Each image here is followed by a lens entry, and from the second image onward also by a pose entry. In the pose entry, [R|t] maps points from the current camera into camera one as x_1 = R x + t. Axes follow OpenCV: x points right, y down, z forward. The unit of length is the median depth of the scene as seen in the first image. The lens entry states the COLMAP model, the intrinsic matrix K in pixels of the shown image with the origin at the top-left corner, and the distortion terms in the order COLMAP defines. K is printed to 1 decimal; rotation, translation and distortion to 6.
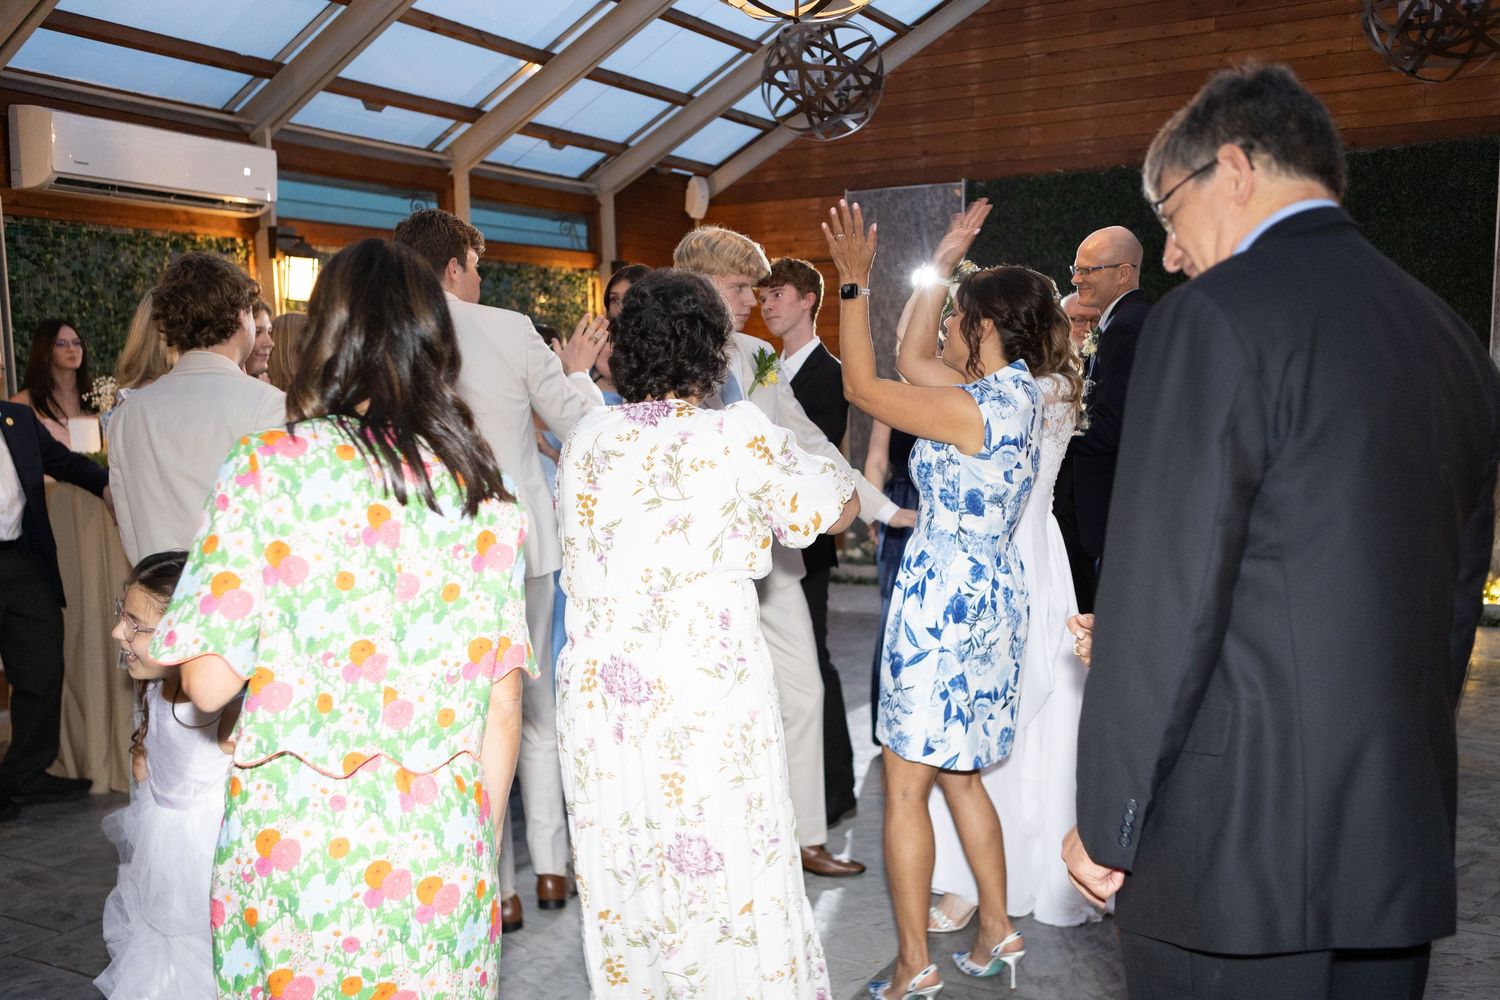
lens RADIAL K [[1372.5, 0, 739.6], [0, 1372.5, 523.2], [0, 0, 1]] dist [0.003359, 0.000000]
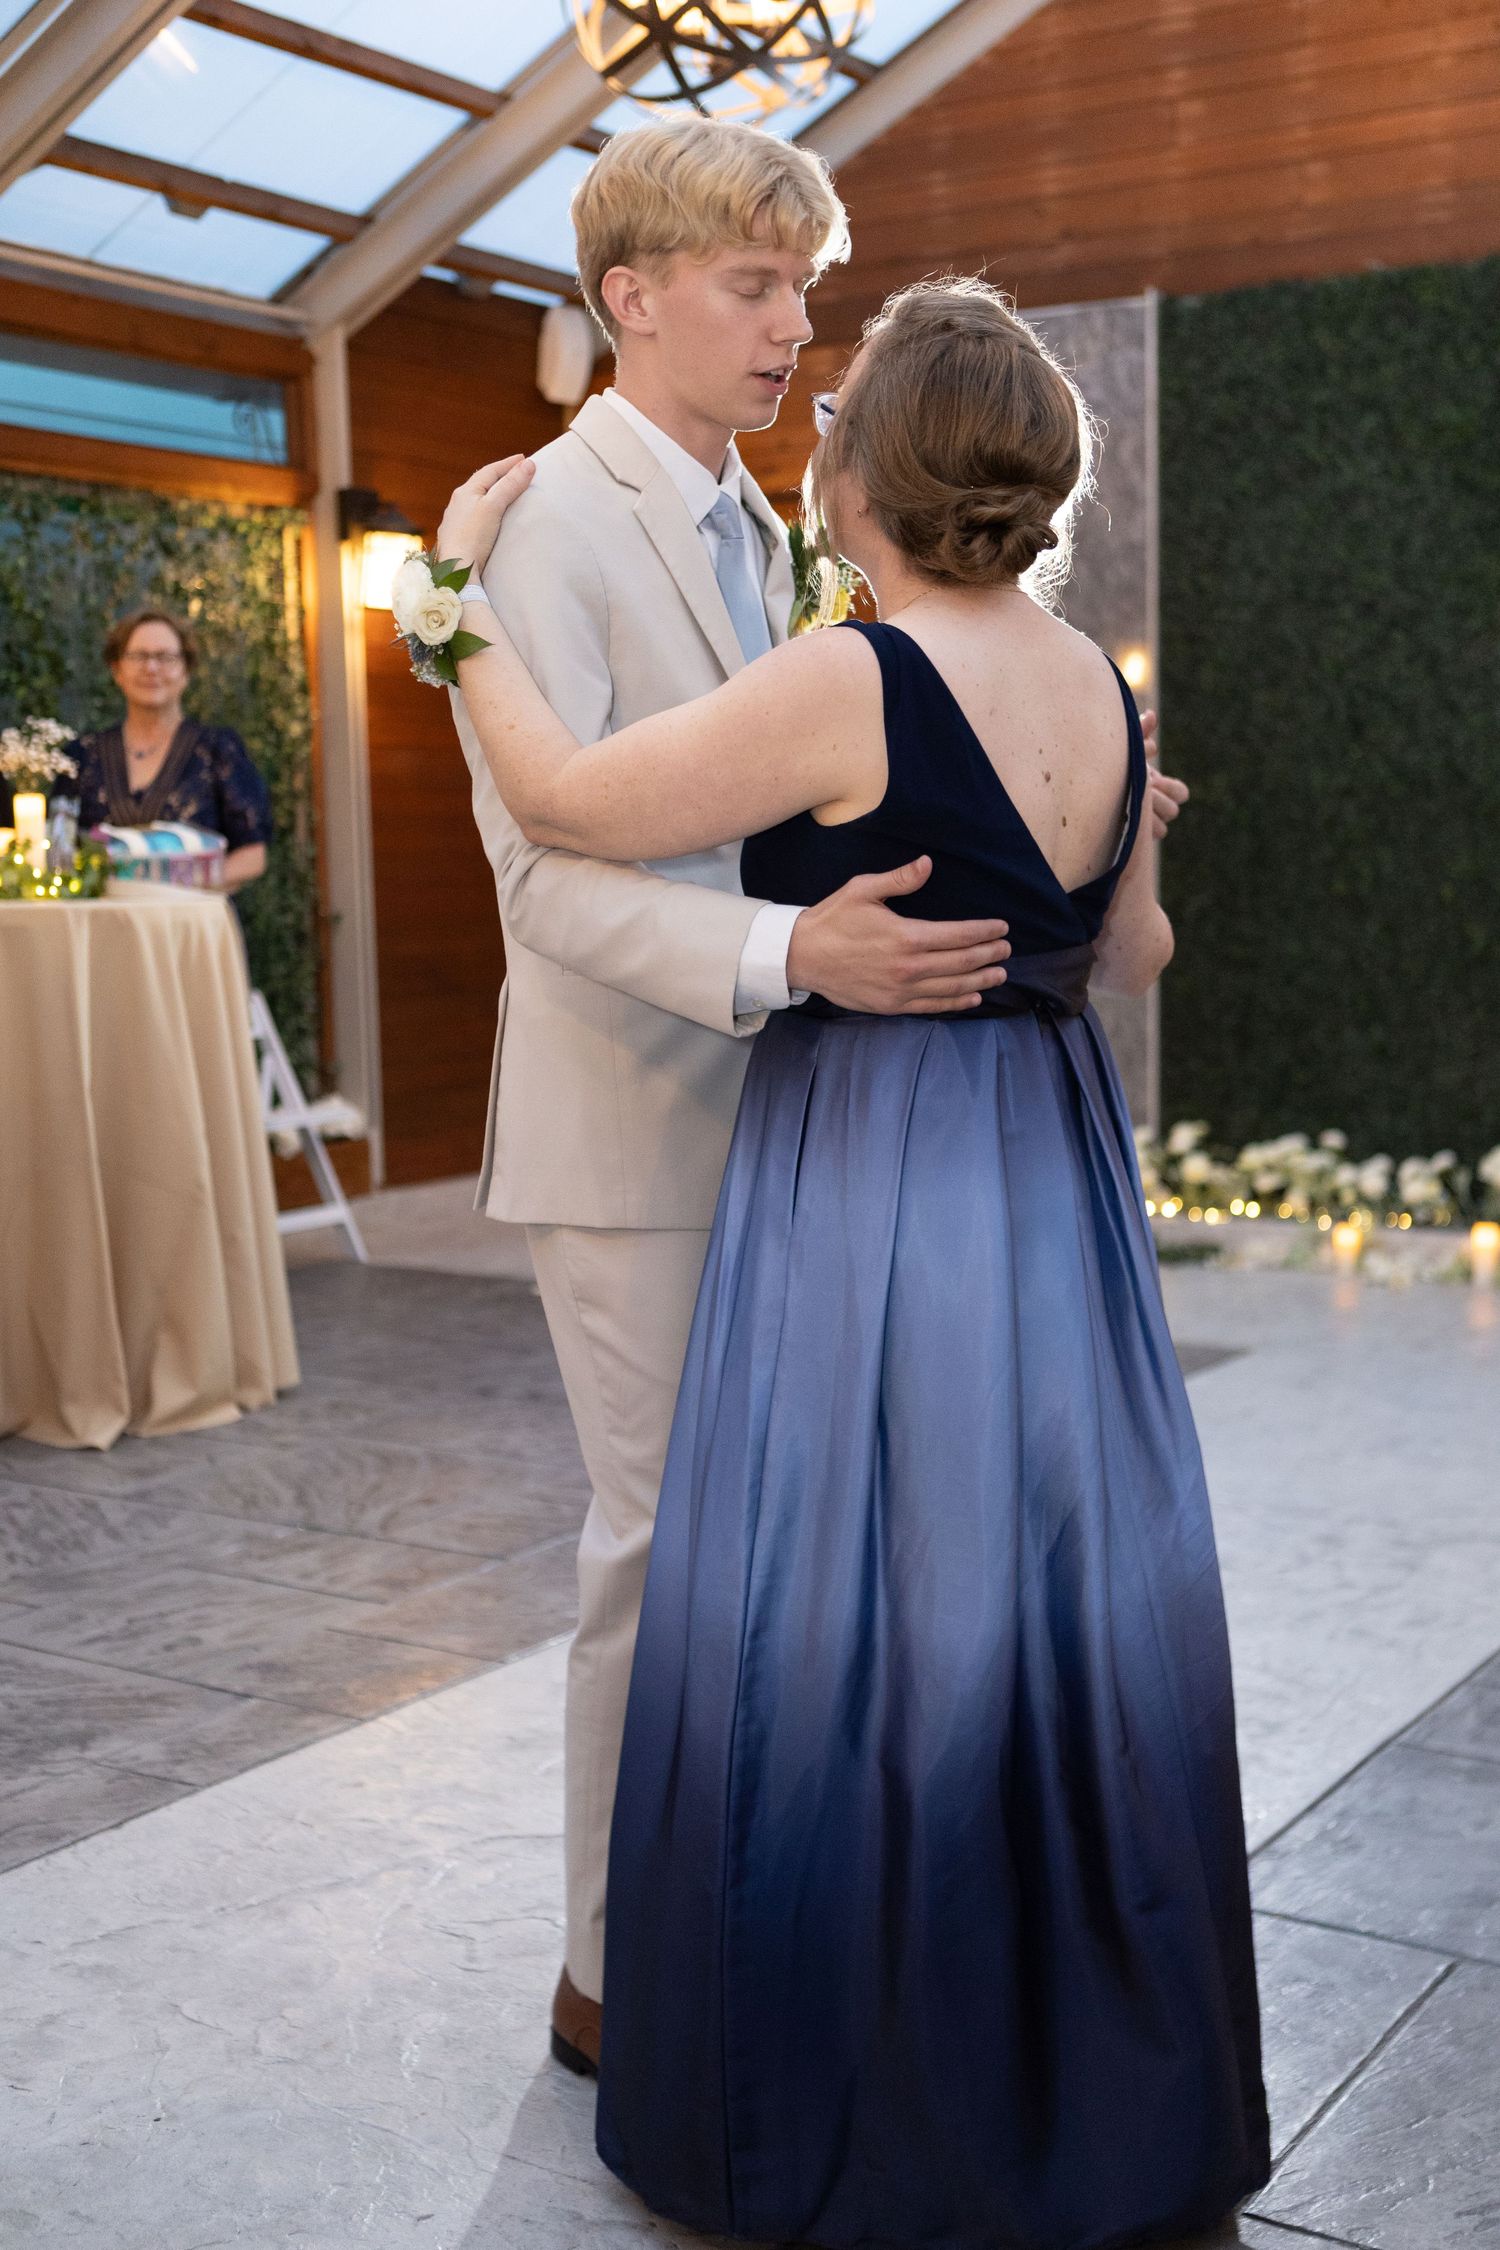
lens RADIAL K [[2652.2, 0, 811.7], [0, 2652.2, 1115.4], [0, 0, 1]] dist [-0.018236, 0.000000]
pose [[0.999265, 0.006464, -0.037787, 0.095382], [-0.006474, 0.999979, -0.000140, 0.006093], [0.037786, 0.000384, 0.999286, 0.185963]]
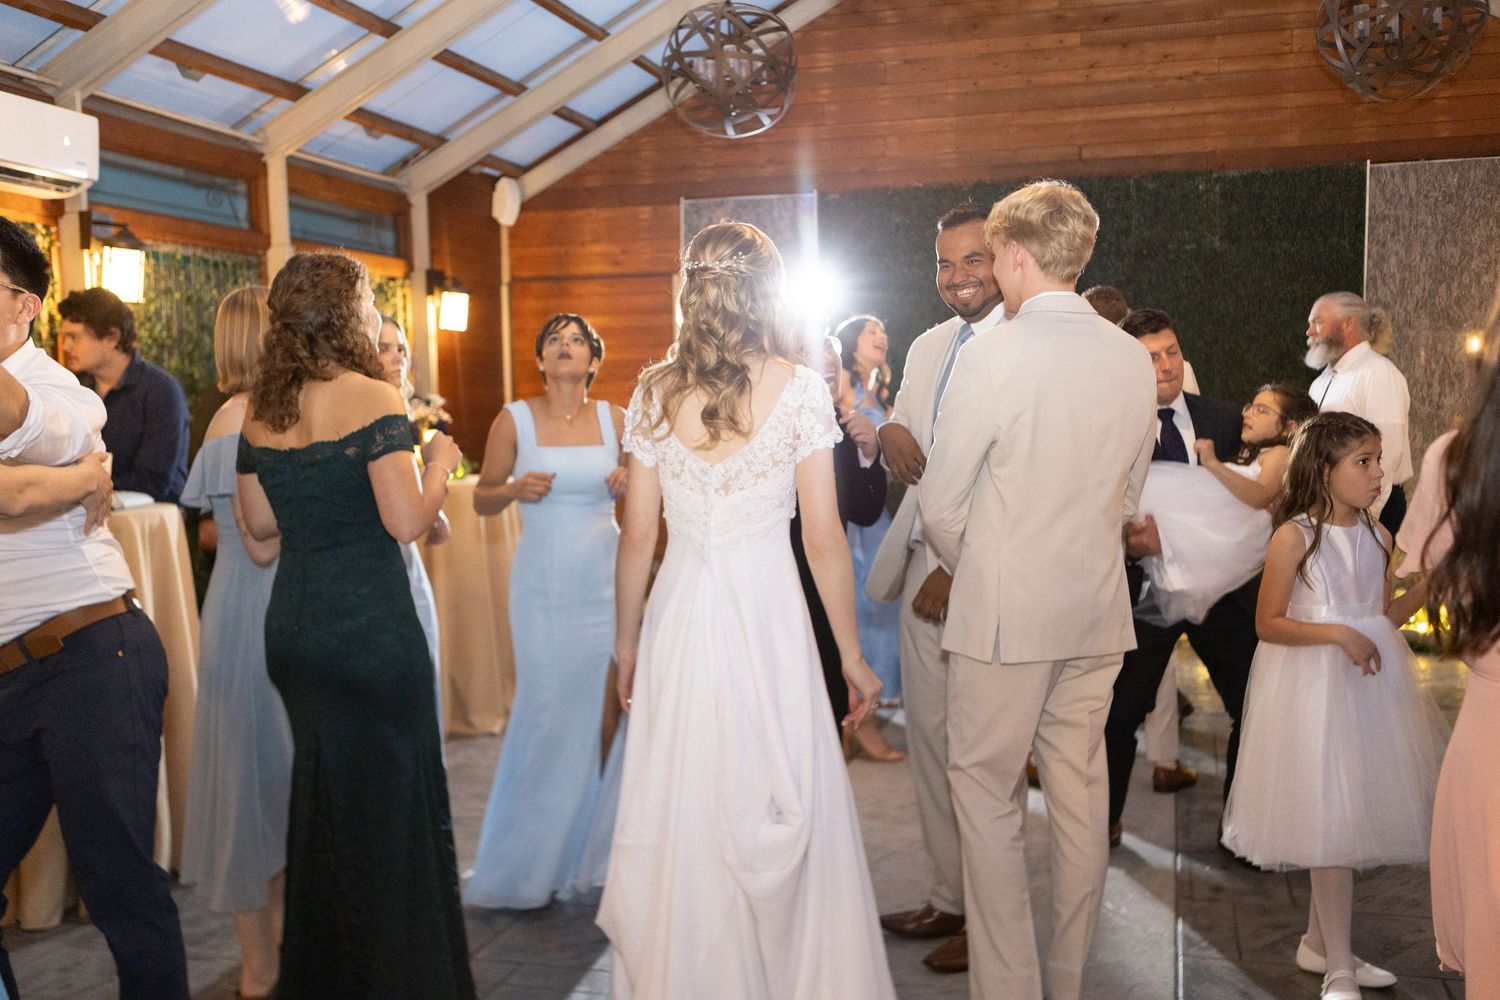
lens RADIAL K [[1495.8, 0, 725.7], [0, 1495.8, 525.3], [0, 0, 1]] dist [0.010454, 0.000000]
pose [[0.972832, -0.015914, 0.230963, -0.140392], [0.023780, 0.999227, -0.031313, 0.006104], [-0.230286, 0.035954, 0.972458, 0.041137]]
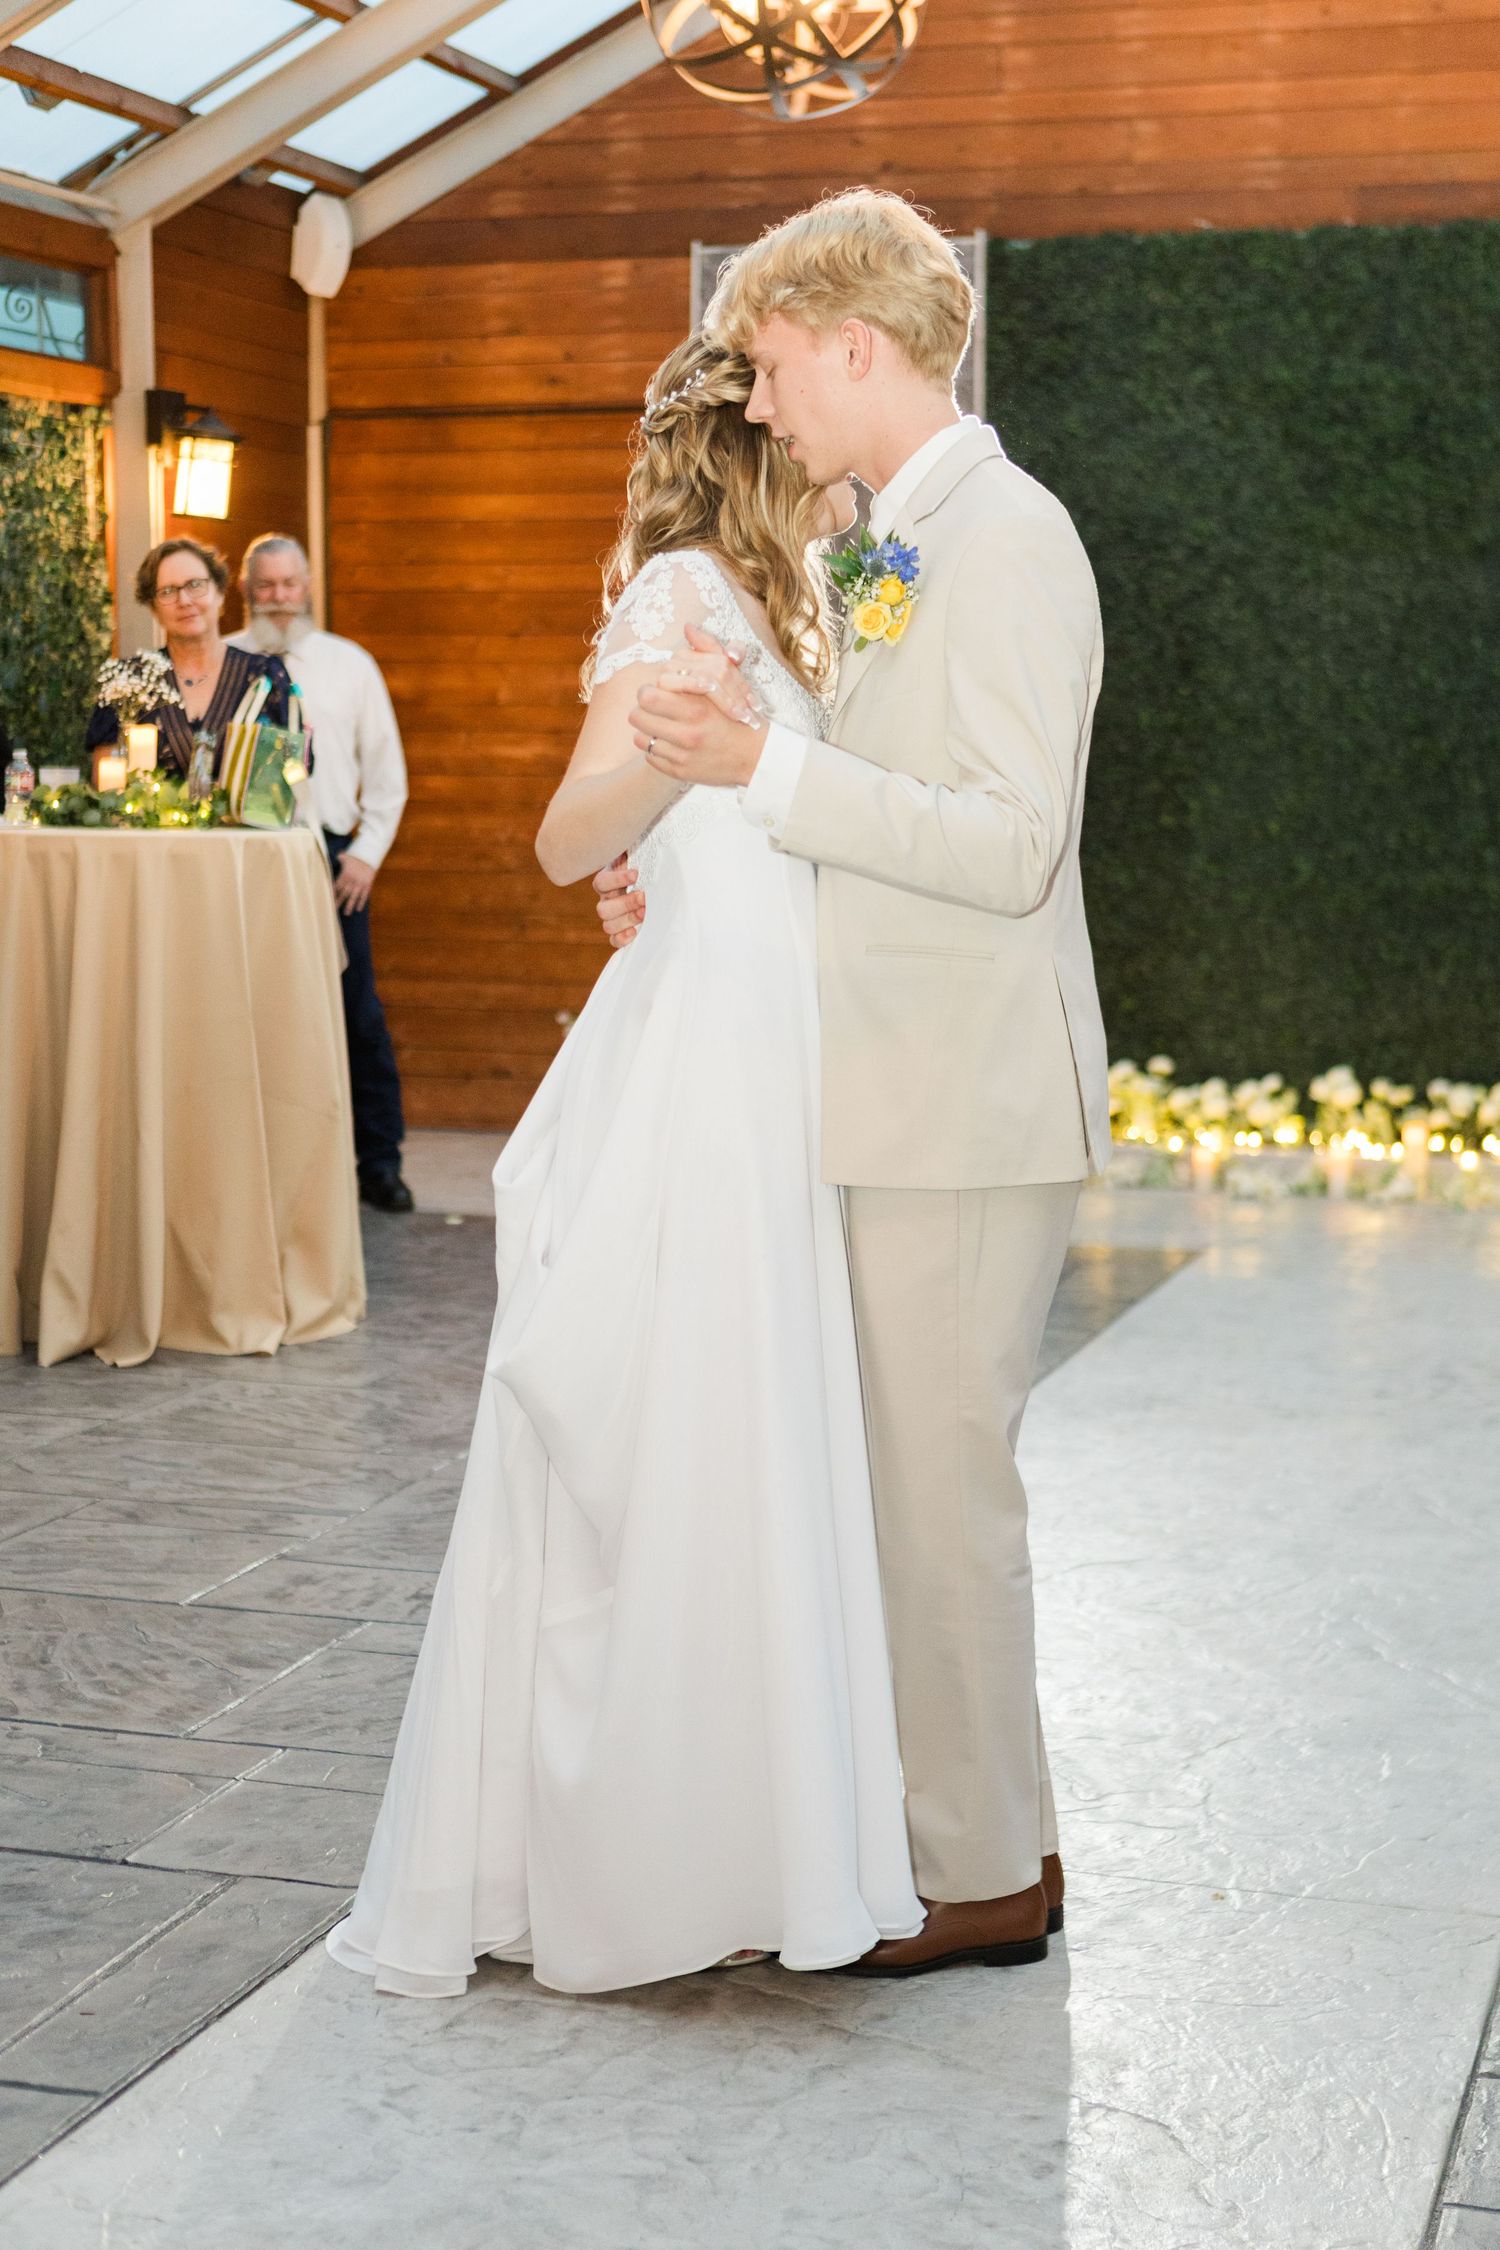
lens RADIAL K [[3346.3, 0, 765.1], [0, 3346.3, 1116.9], [0, 0, 1]] dist [-0.064928, 0.000000]
pose [[0.977152, -0.005410, 0.212471, -0.134851], [0.003294, 0.999941, 0.010311, 0.018285], [-0.212514, -0.009376, 0.977113, -0.014275]]
